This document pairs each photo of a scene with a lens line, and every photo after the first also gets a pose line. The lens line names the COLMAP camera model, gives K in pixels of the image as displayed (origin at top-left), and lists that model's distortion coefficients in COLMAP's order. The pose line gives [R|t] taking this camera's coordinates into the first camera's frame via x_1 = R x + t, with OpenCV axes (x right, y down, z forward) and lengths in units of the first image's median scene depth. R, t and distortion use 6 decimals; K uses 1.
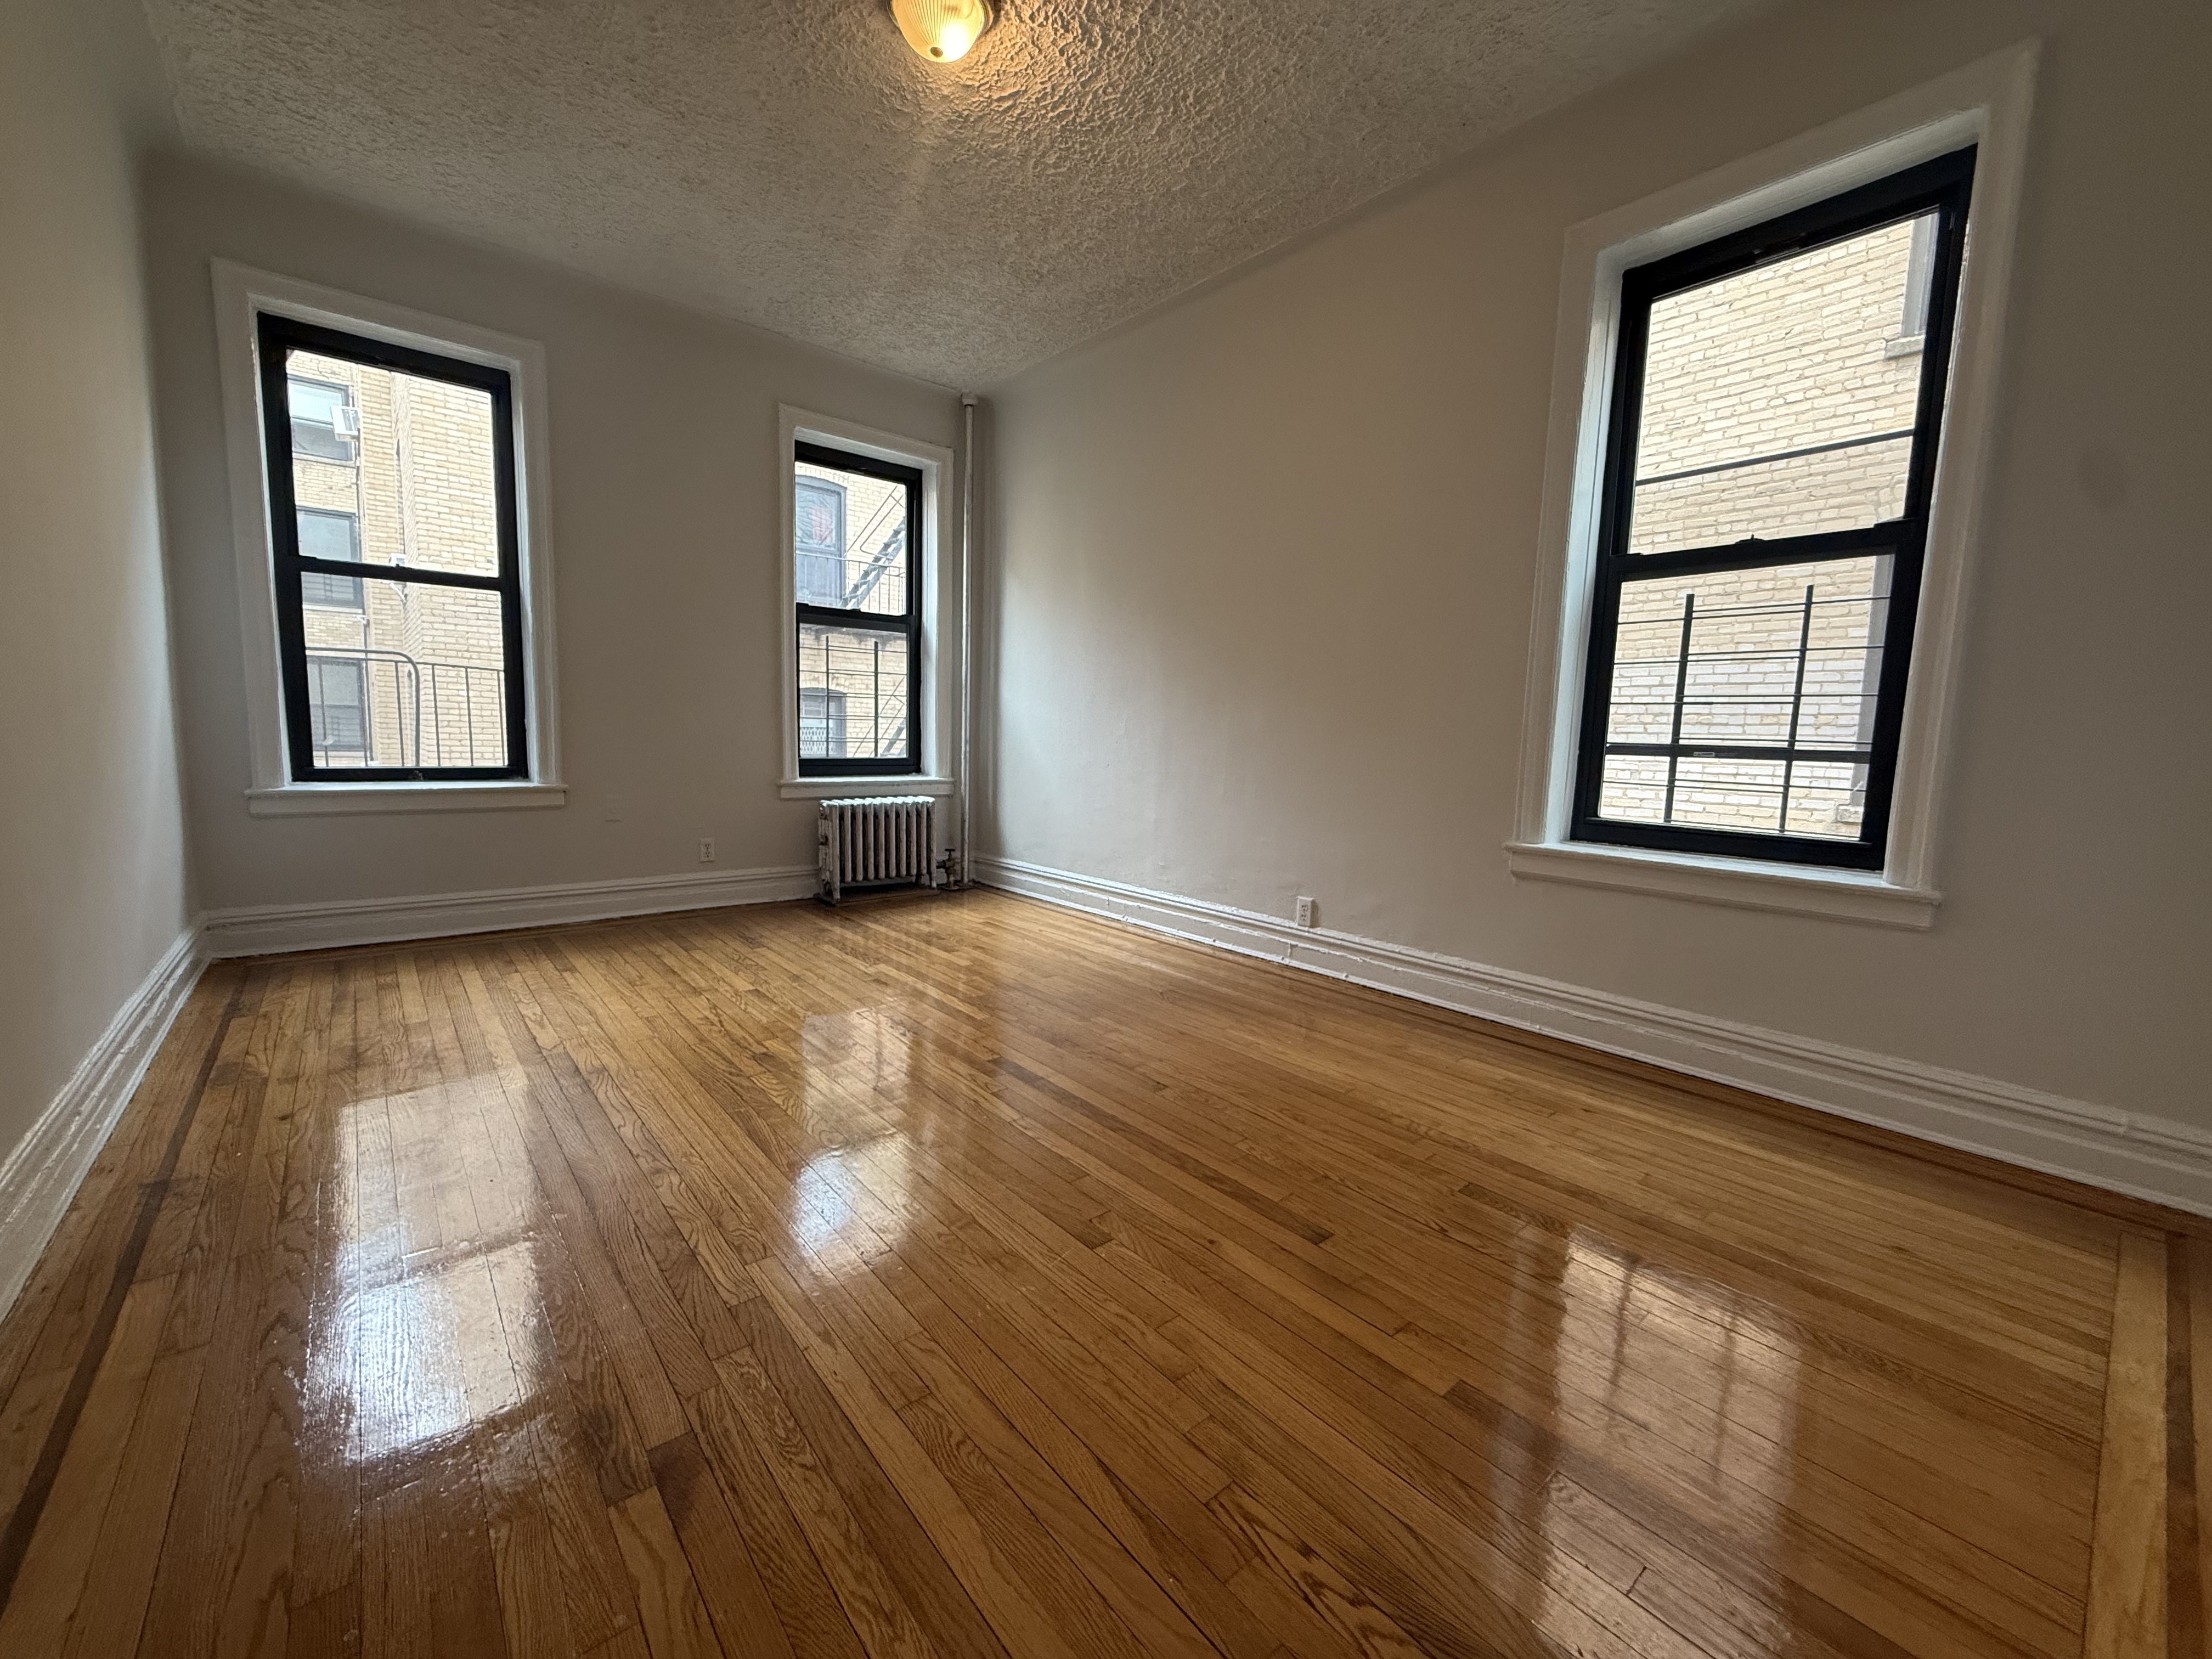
lens RADIAL K [[882.8, 0, 1101.3], [0, 882.8, 827.8], [0, 0, 1]] dist [-0.001250, -0.000030]
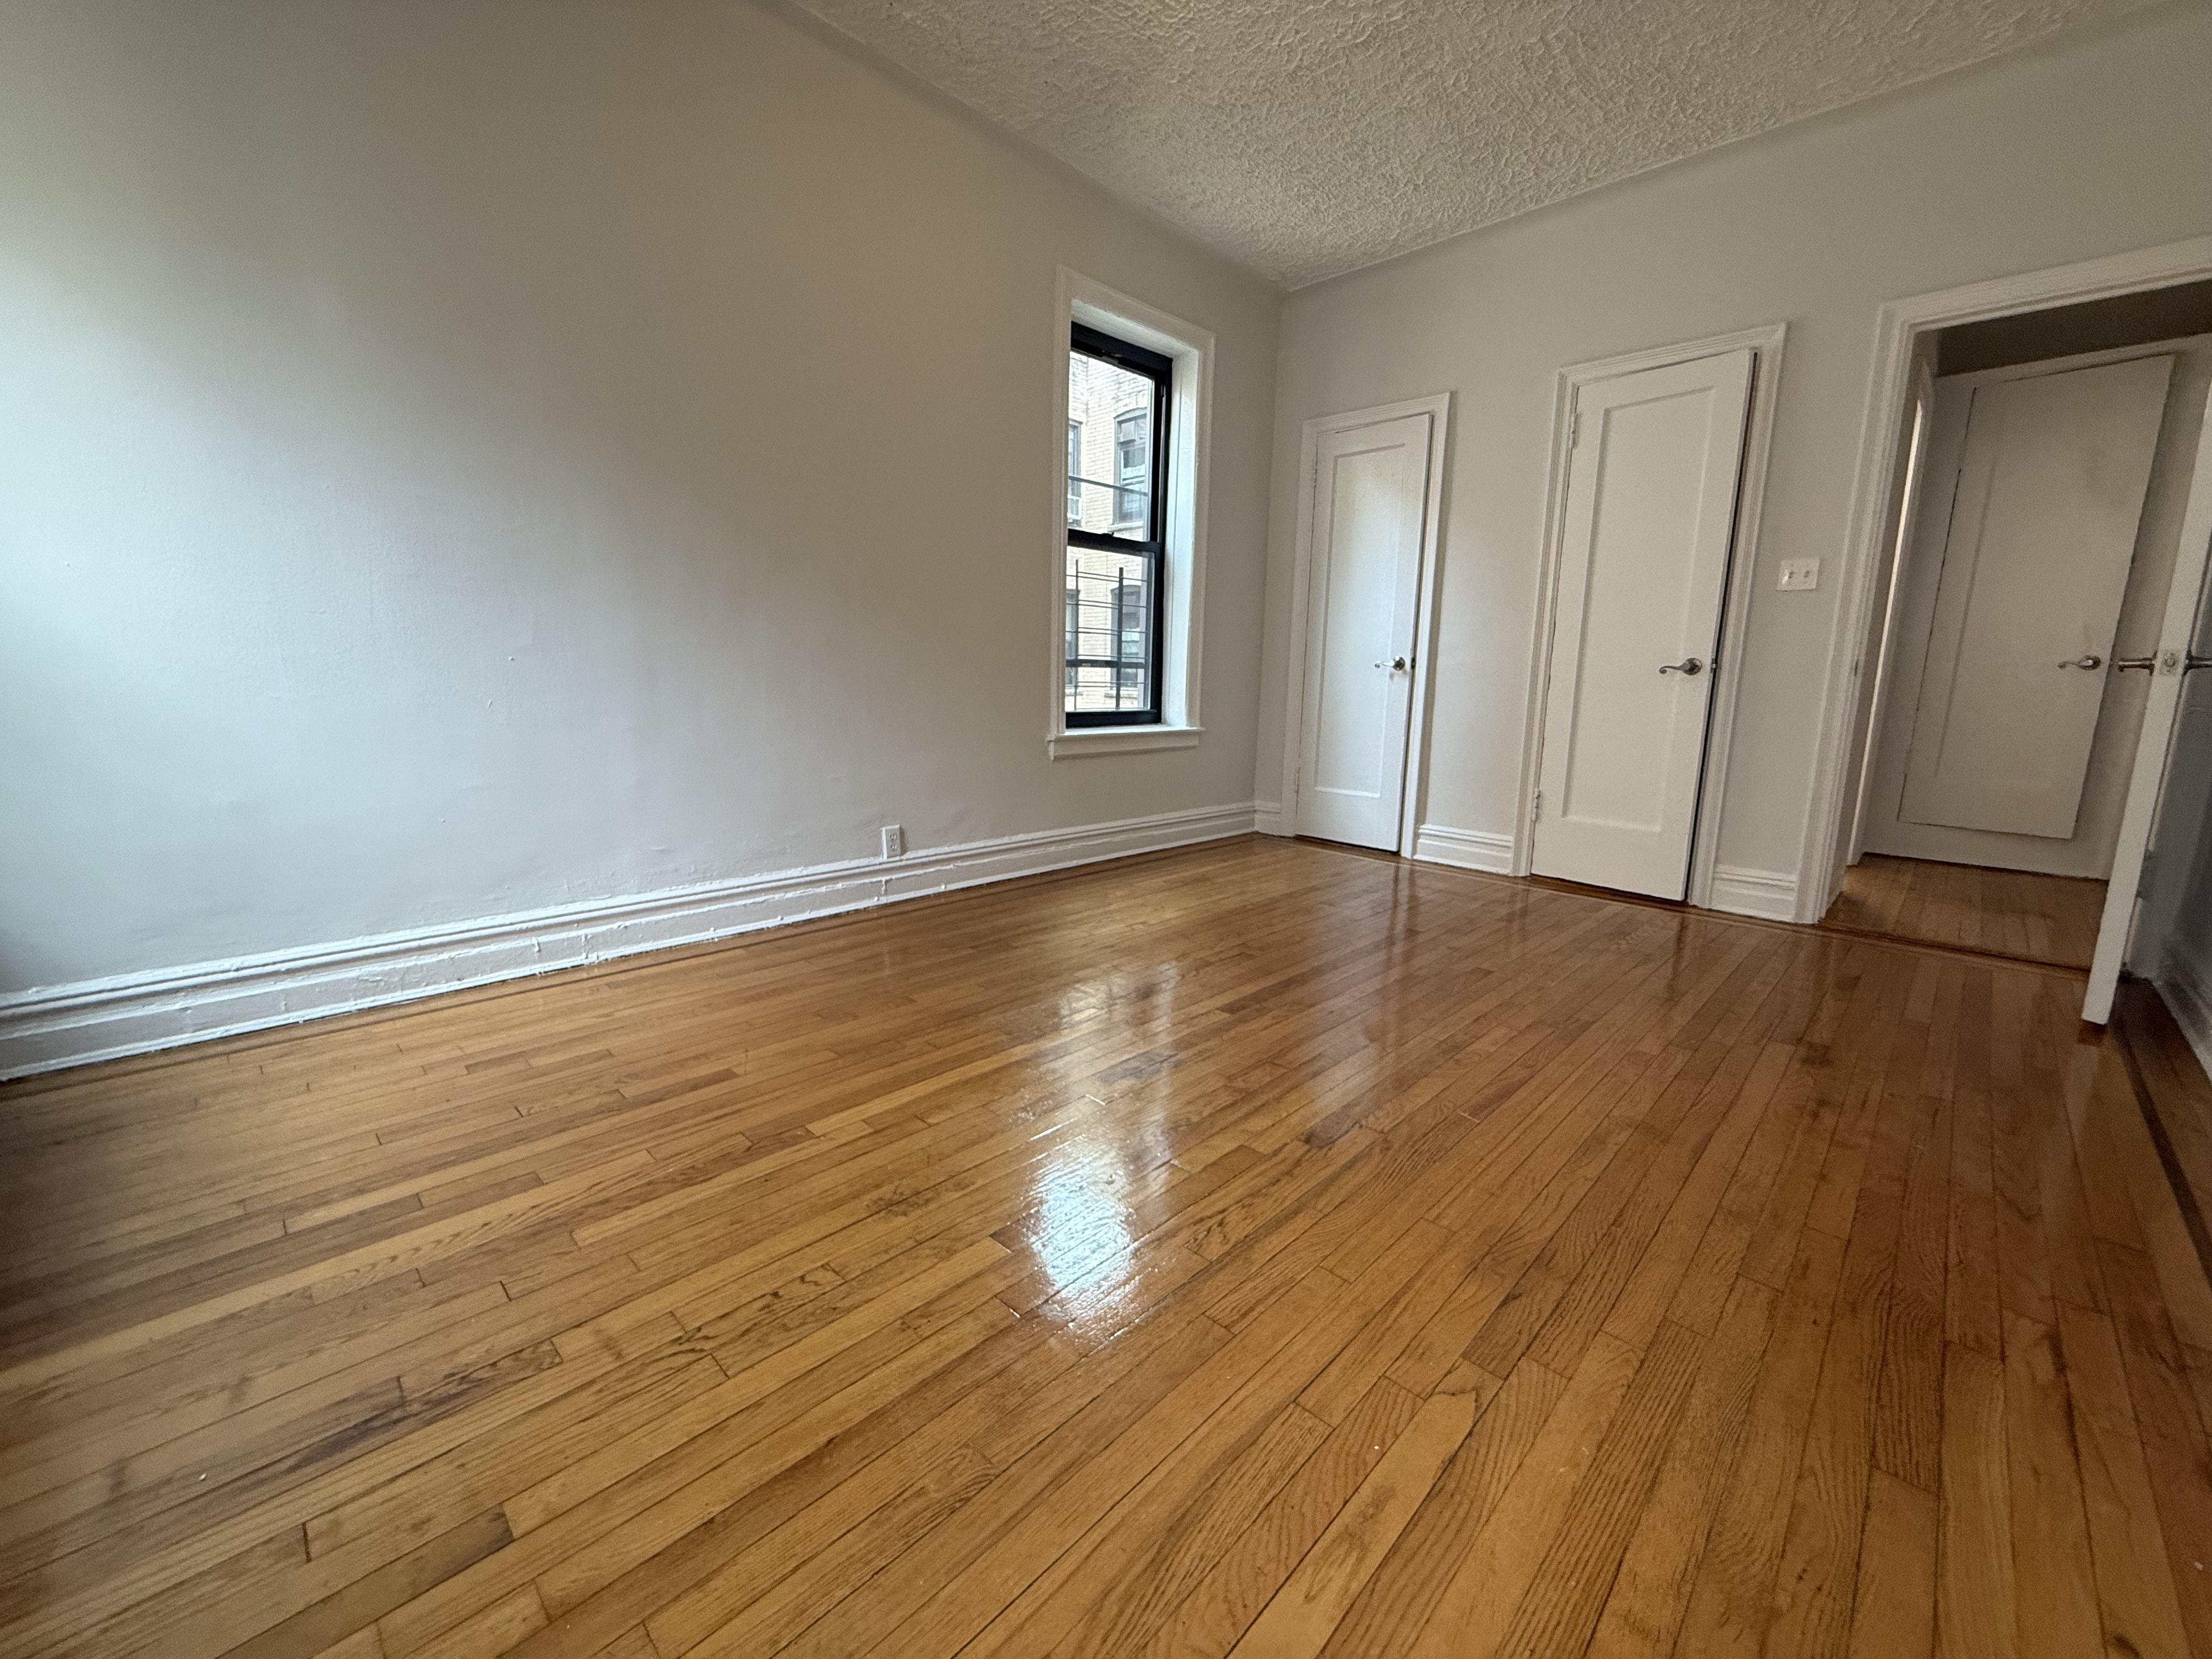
lens RADIAL K [[882.8, 0, 1101.1], [0, 882.8, 827.7], [0, 0, 1]] dist [-0.001250, -0.000030]
pose [[-0.101611, -0.198491, 0.974821, -0.723102], [0.086704, 0.974397, 0.207442, -0.096955], [-0.991039, 0.105600, -0.081799, 0.878808]]
